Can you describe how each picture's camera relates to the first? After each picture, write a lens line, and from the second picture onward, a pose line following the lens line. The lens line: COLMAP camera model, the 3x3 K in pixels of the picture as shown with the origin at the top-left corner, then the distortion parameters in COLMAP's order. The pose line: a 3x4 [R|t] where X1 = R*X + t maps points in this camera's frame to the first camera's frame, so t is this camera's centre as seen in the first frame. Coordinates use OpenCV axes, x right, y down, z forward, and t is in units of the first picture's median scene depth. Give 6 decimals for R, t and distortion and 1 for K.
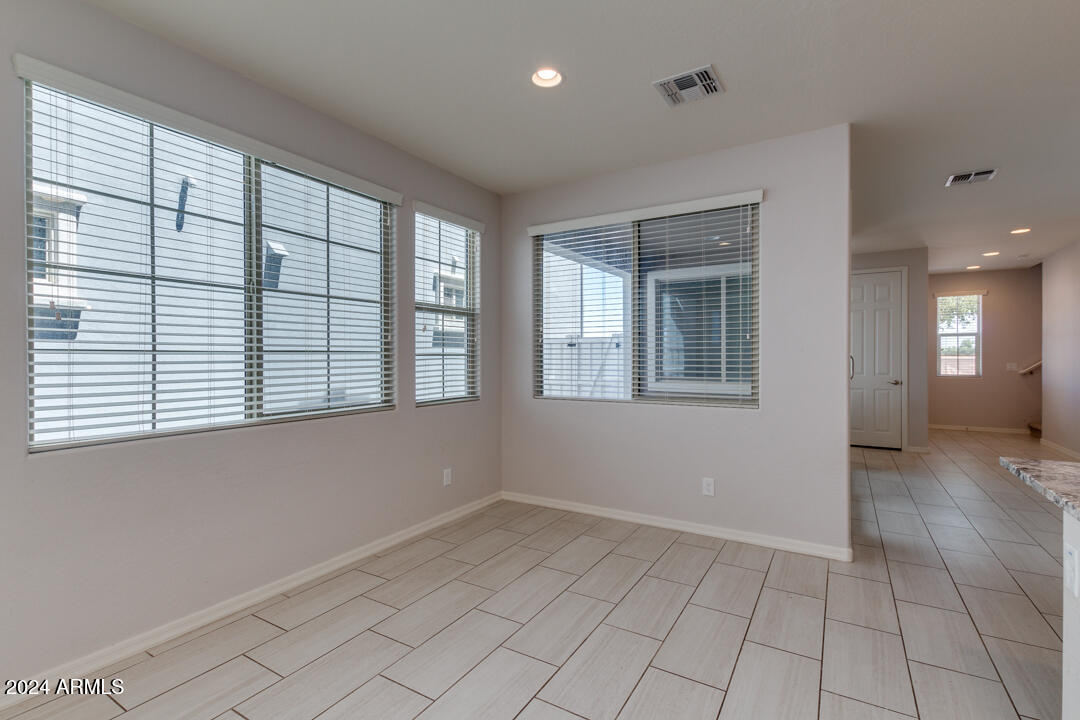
lens RADIAL K [[495.1, 0, 542.6], [0, 495.1, 360.5], [0, 0, 1]] dist [0.007121, -0.002762]
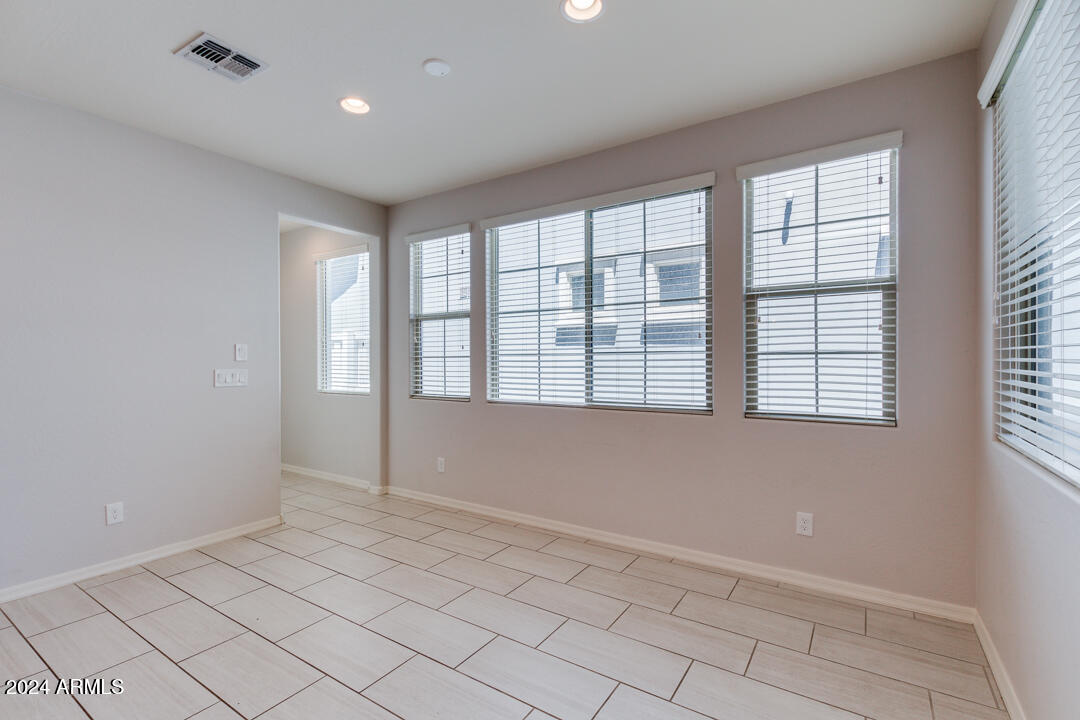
lens RADIAL K [[495.1, 0, 540.2], [0, 495.1, 361.5], [0, 0, 1]] dist [0.007121, -0.002762]
pose [[-0.050699, 0.005958, -0.998696, 0.641982], [-0.001529, 0.999981, 0.006043, -0.003586], [0.998713, 0.001833, -0.050689, 0.773348]]
